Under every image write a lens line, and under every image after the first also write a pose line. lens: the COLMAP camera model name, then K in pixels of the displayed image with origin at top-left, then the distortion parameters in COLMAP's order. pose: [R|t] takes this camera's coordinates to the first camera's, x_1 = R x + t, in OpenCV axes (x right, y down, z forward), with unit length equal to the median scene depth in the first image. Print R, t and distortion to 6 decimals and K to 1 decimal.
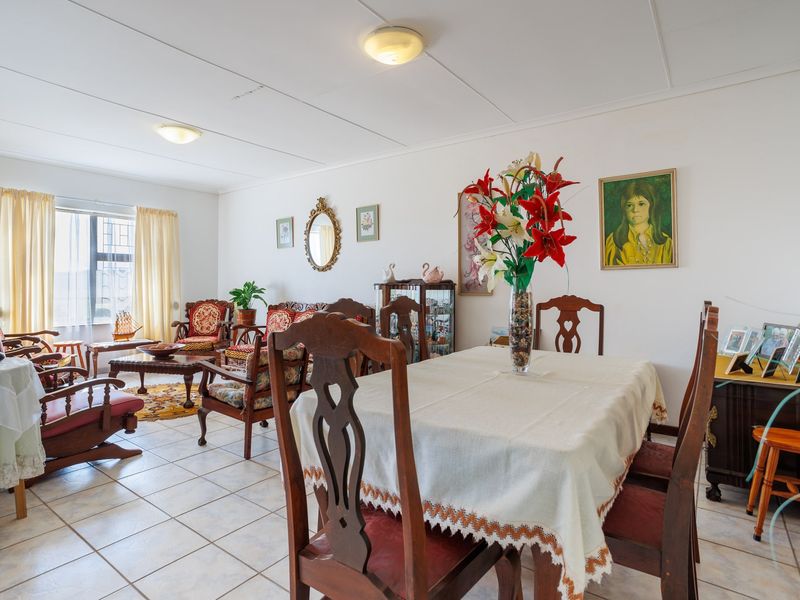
lens RADIAL K [[429.5, 0, 400.3], [0, 429.5, 293.5], [0, 0, 1]] dist [0.041710, 0.001119]
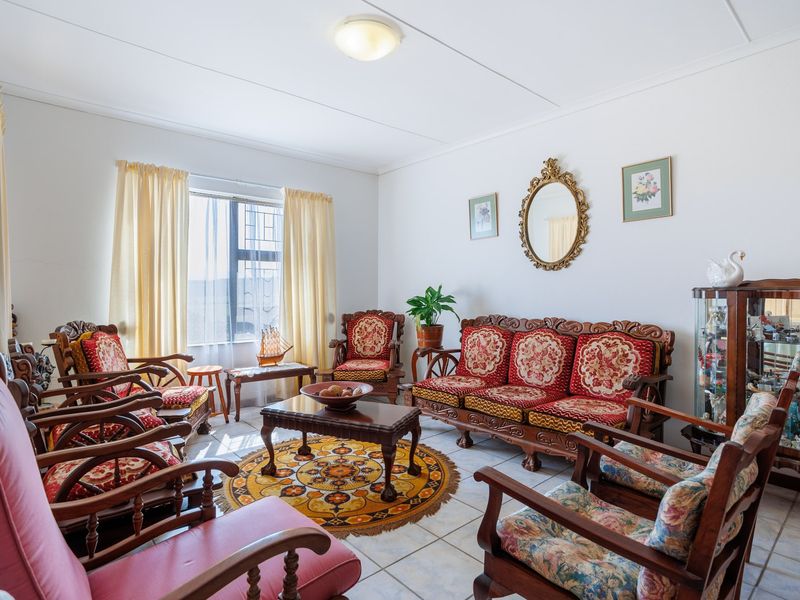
lens RADIAL K [[318.9, 0, 400.0], [0, 318.9, 300.0], [0, 0, 1]] dist [-0.001439, -0.000102]
pose [[0.994725, 0.000760, -0.102578, -0.356154], [0.000143, 0.999961, 0.008802, -0.009667], [0.102581, -0.008770, 0.994686, 0.478497]]
